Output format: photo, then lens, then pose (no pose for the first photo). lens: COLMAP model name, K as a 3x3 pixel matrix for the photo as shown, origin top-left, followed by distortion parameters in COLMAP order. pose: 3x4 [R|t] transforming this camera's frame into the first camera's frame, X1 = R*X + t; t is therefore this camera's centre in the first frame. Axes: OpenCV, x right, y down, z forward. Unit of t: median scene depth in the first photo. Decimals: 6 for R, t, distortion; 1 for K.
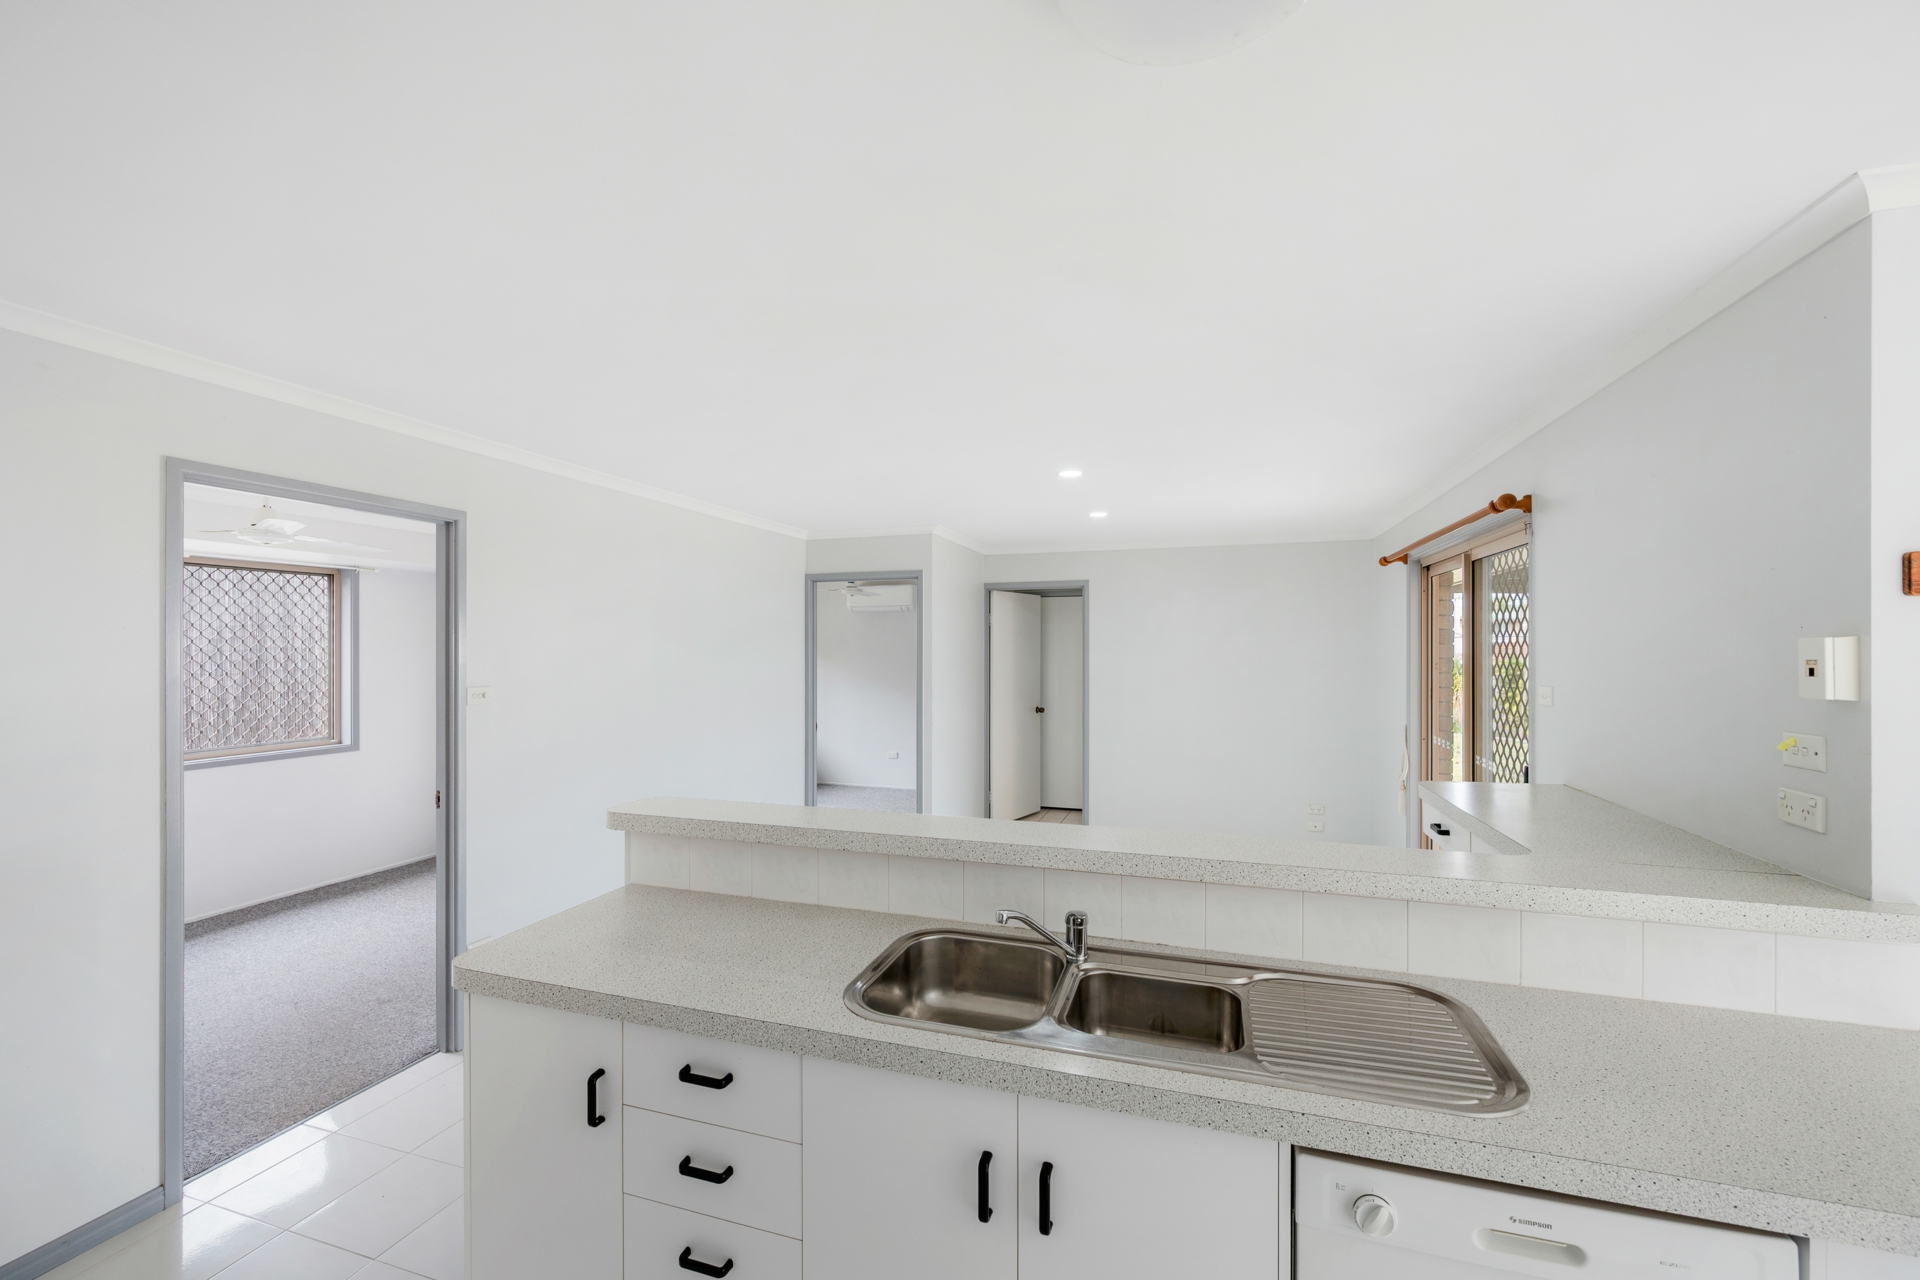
lens RADIAL K [[768.0, 0, 961.4], [0, 768.0, 651.5], [0, 0, 1]] dist [-0.000884, -0.000288]
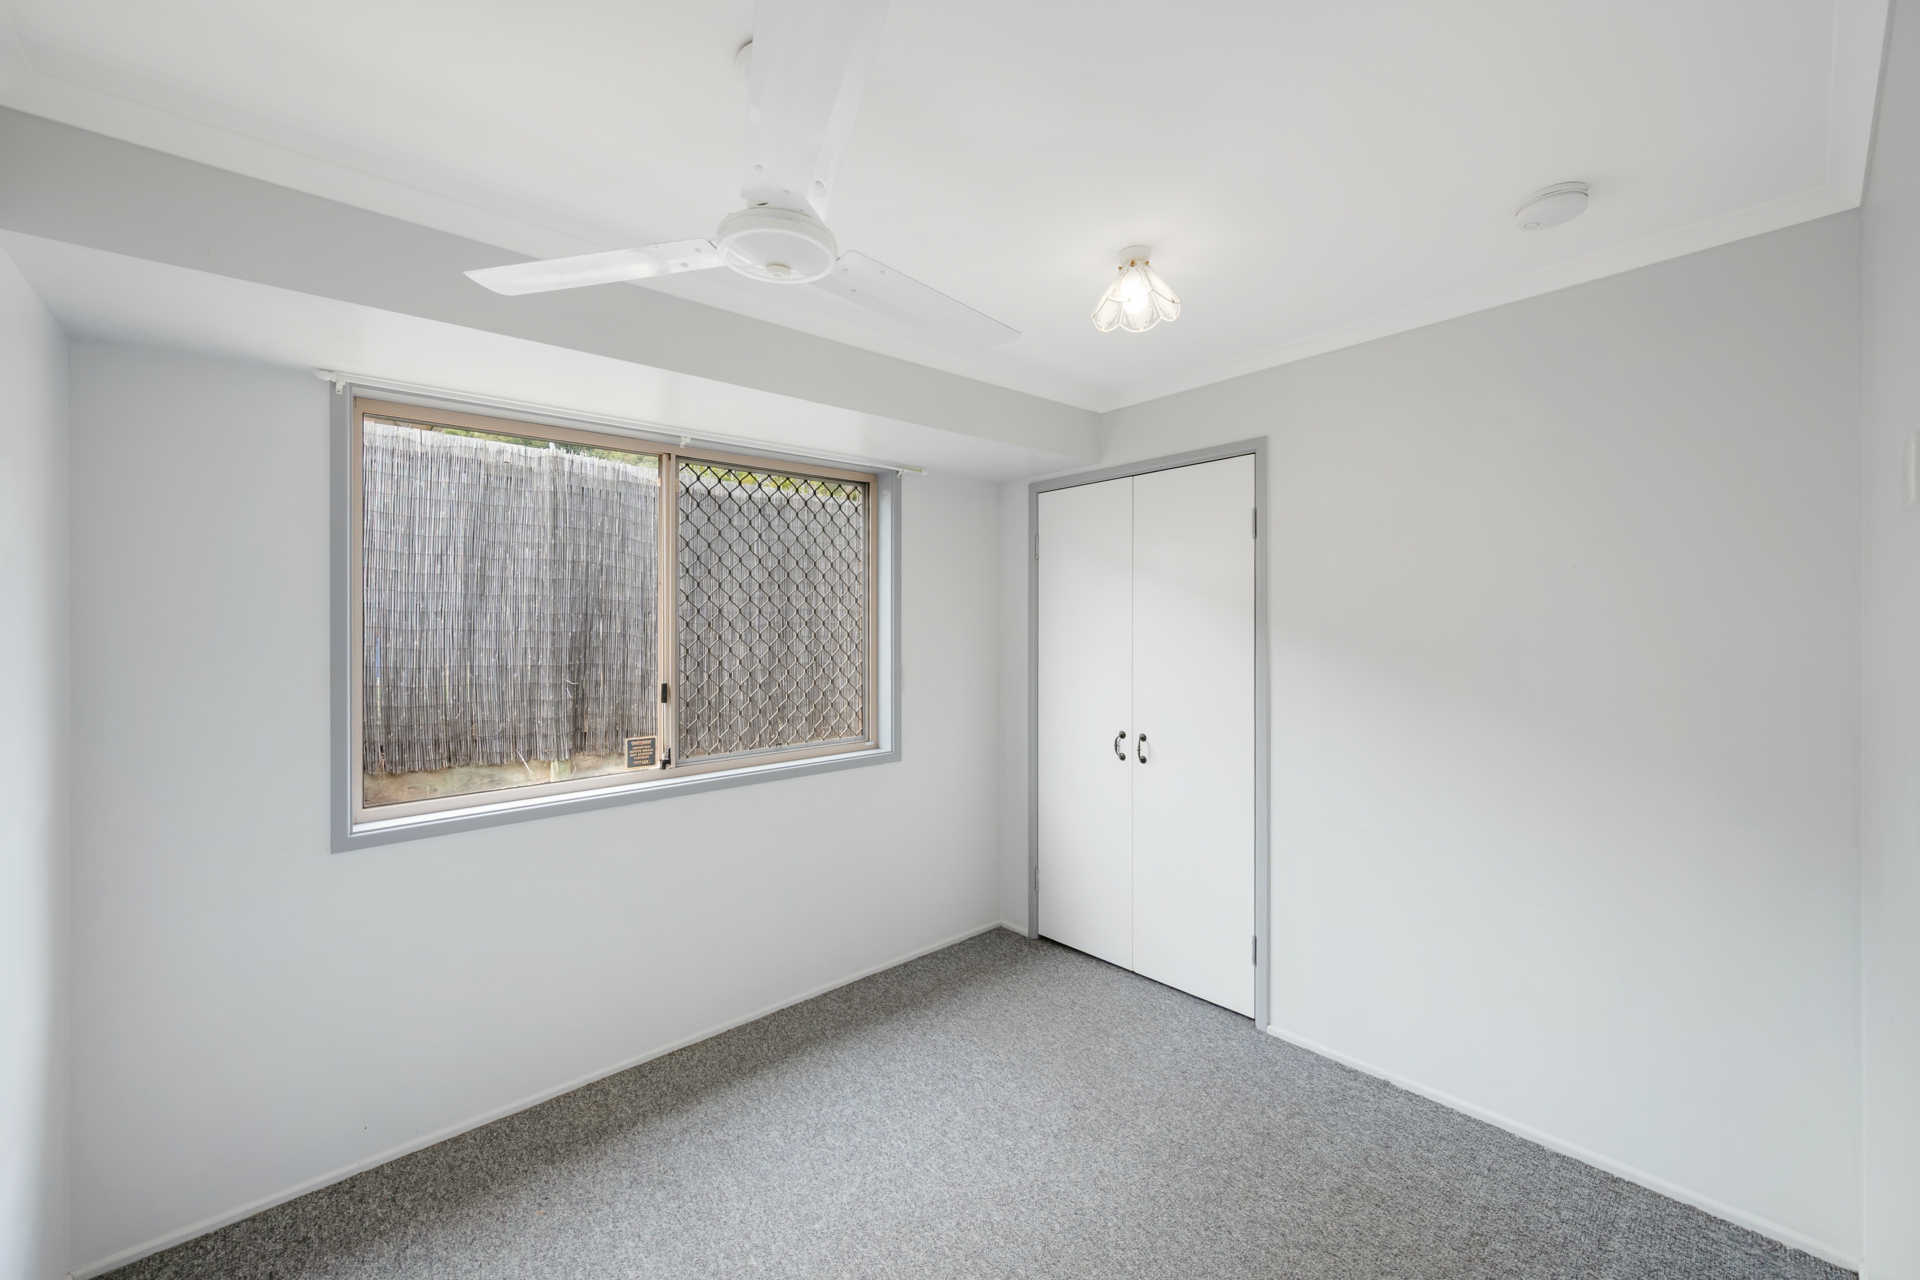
lens RADIAL K [[768.0, 0, 965.4], [0, 768.0, 621.2], [0, 0, 1]] dist [-0.000884, -0.000288]
pose [[0.867764, -0.007275, -0.496924, -0.435599], [0.002878, 0.999950, -0.009612, 0.021308], [0.496969, 0.006911, 0.867741, 0.490867]]
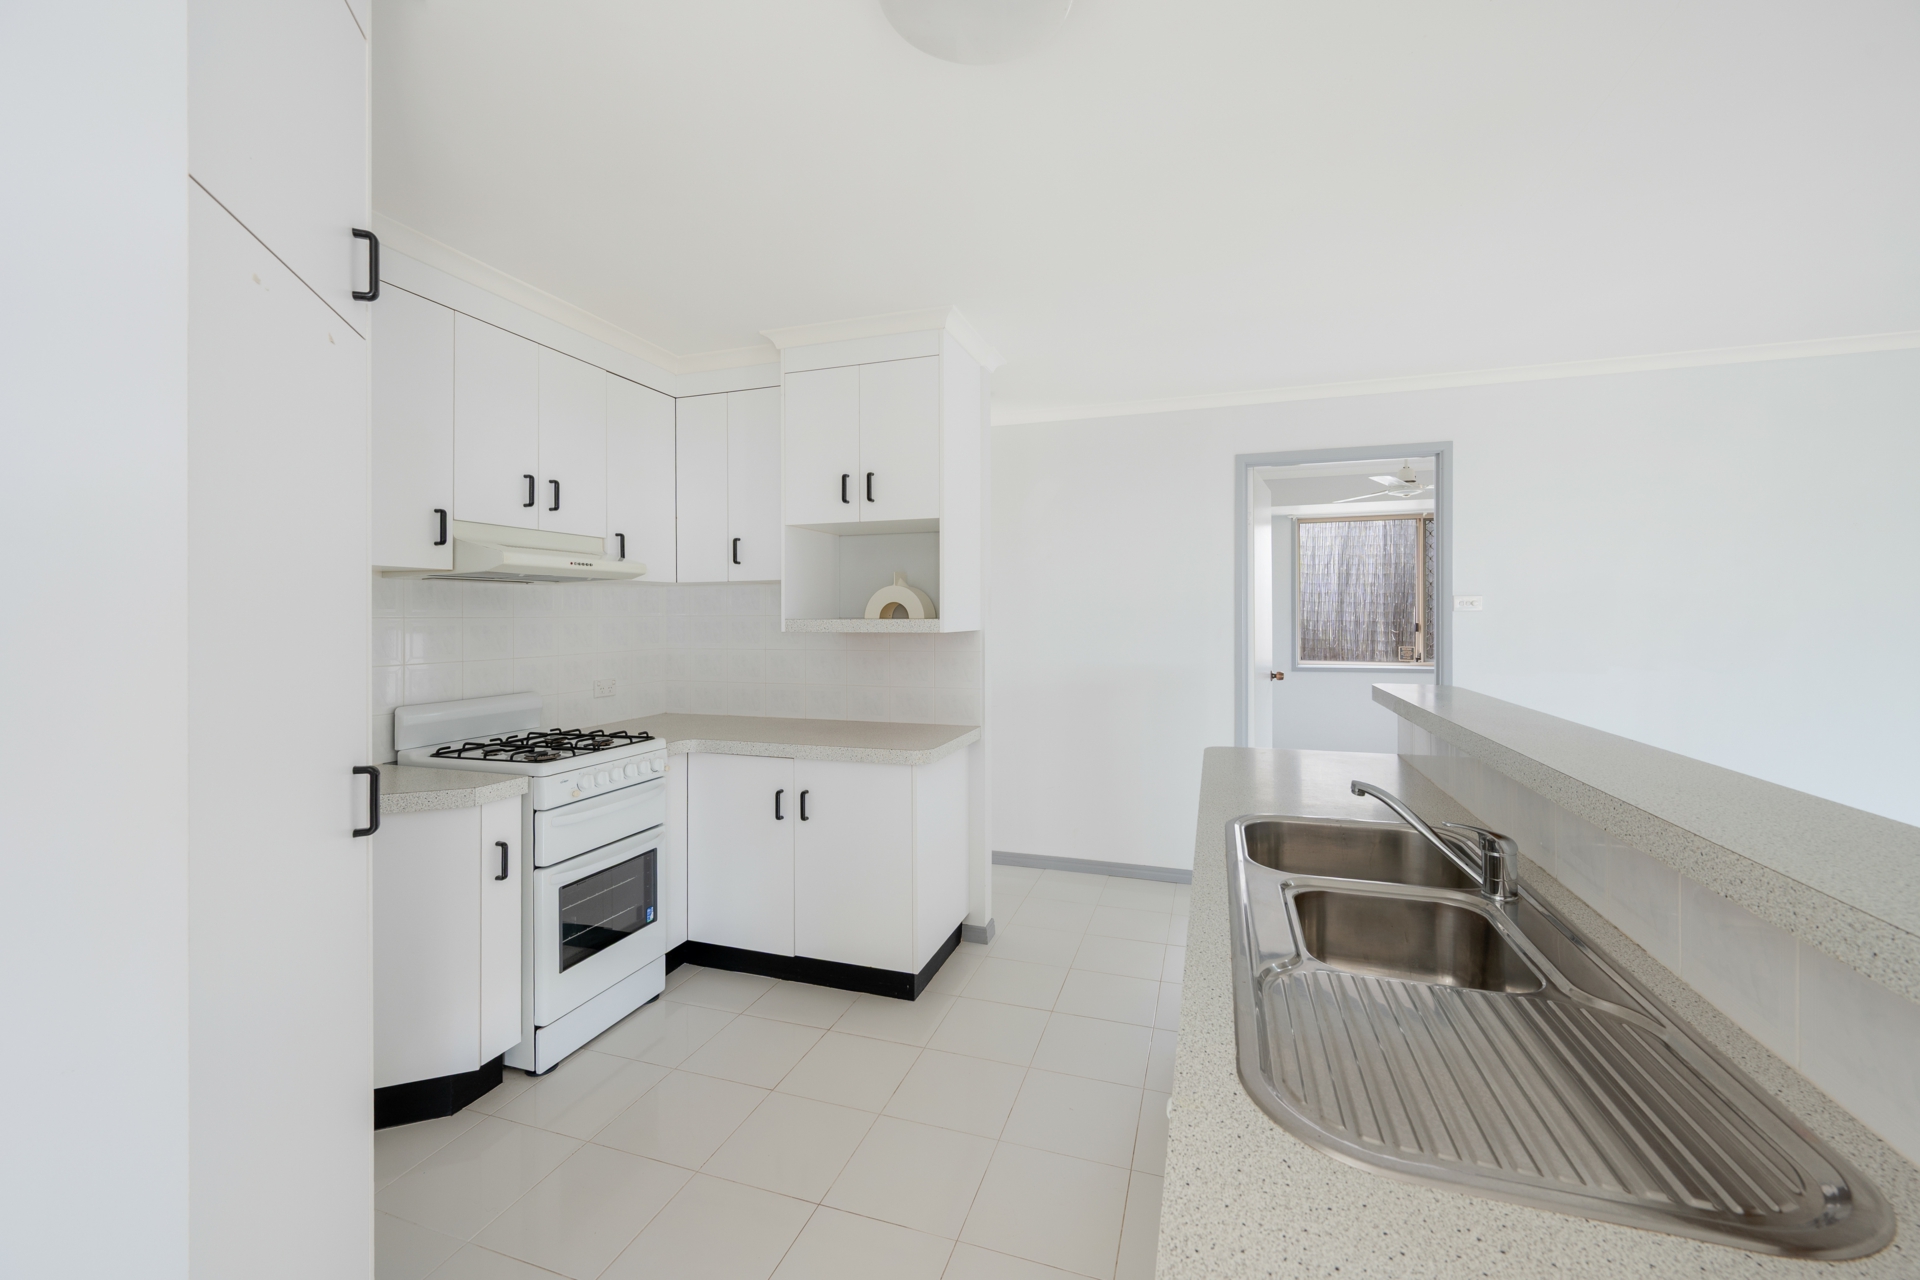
lens RADIAL K [[768.0, 0, 964.9], [0, 768.0, 610.1], [0, 0, 1]] dist [-0.000884, -0.000288]
pose [[0.003101, -0.000374, -0.999995, 0.281086], [-0.002418, 0.999997, -0.000382, 0.040529], [0.999992, 0.002419, 0.003100, 0.157215]]
